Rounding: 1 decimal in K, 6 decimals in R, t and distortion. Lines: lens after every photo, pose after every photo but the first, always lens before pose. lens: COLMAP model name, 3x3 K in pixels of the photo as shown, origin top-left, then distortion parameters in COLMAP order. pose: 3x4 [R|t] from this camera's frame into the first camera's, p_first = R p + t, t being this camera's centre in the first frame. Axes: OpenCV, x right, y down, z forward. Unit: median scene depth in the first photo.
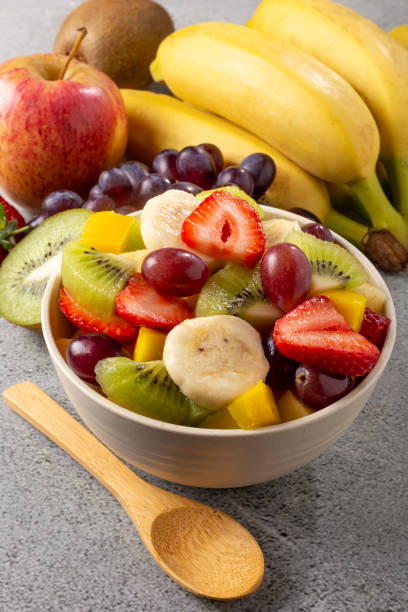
lens RADIAL K [[1024.2, 0, 204.0], [0, 1024.2, 306.0], [0, 0, 1]] dist [-0.008222, 0.078505]
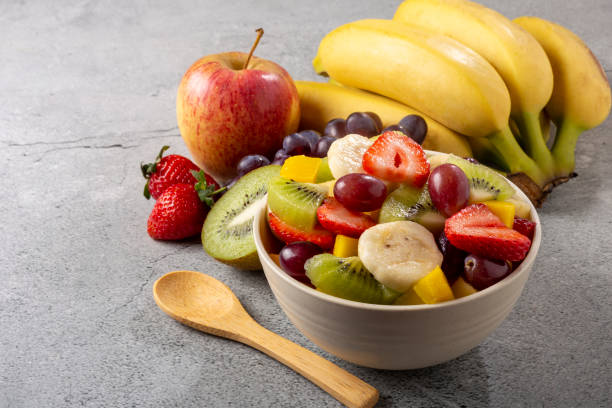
lens RADIAL K [[990.4, 0, 306.0], [0, 990.4, 204.0], [0, 0, 1]] dist [-0.006589, 0.070658]
pose [[0.997913, -0.061384, -0.020051, -0.070451], [0.057846, 0.987747, -0.144944, 0.151094], [0.028703, 0.143481, 0.989237, -0.195302]]
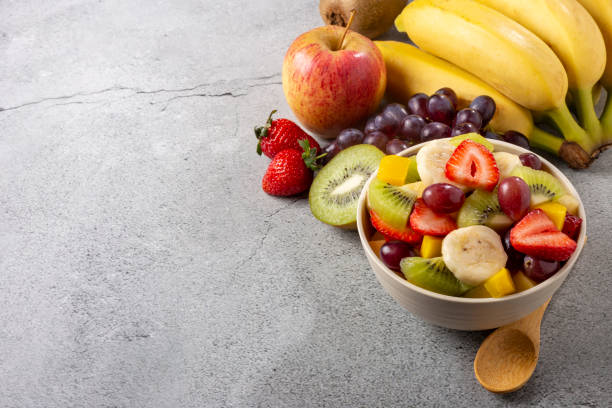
lens RADIAL K [[962.6, 0, 306.0], [0, 962.6, 204.0], [0, 0, 1]] dist [0.001785, 0.036252]
pose [[0.995387, -0.047841, -0.083166, -0.114939], [0.054922, 0.994862, 0.085043, -0.160701], [0.078671, -0.089219, 0.992900, -0.491724]]
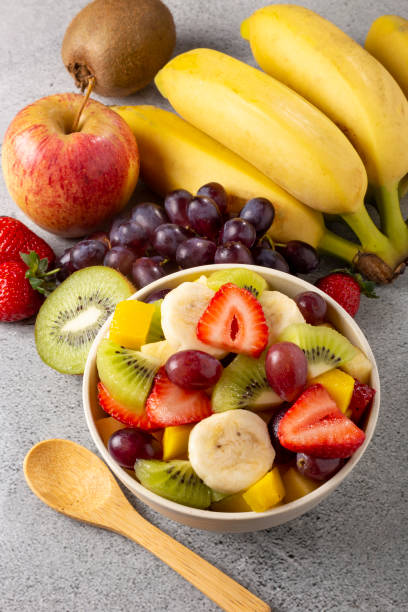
lens RADIAL K [[990.4, 0, 204.0], [0, 990.4, 306.0], [0, 0, 1]] dist [-0.006589, 0.070658]
pose [[0.998752, -0.048009, -0.013791, 0.003591], [0.049904, 0.971012, 0.233764, -0.369983], [0.002168, -0.234160, 0.972196, -0.100704]]
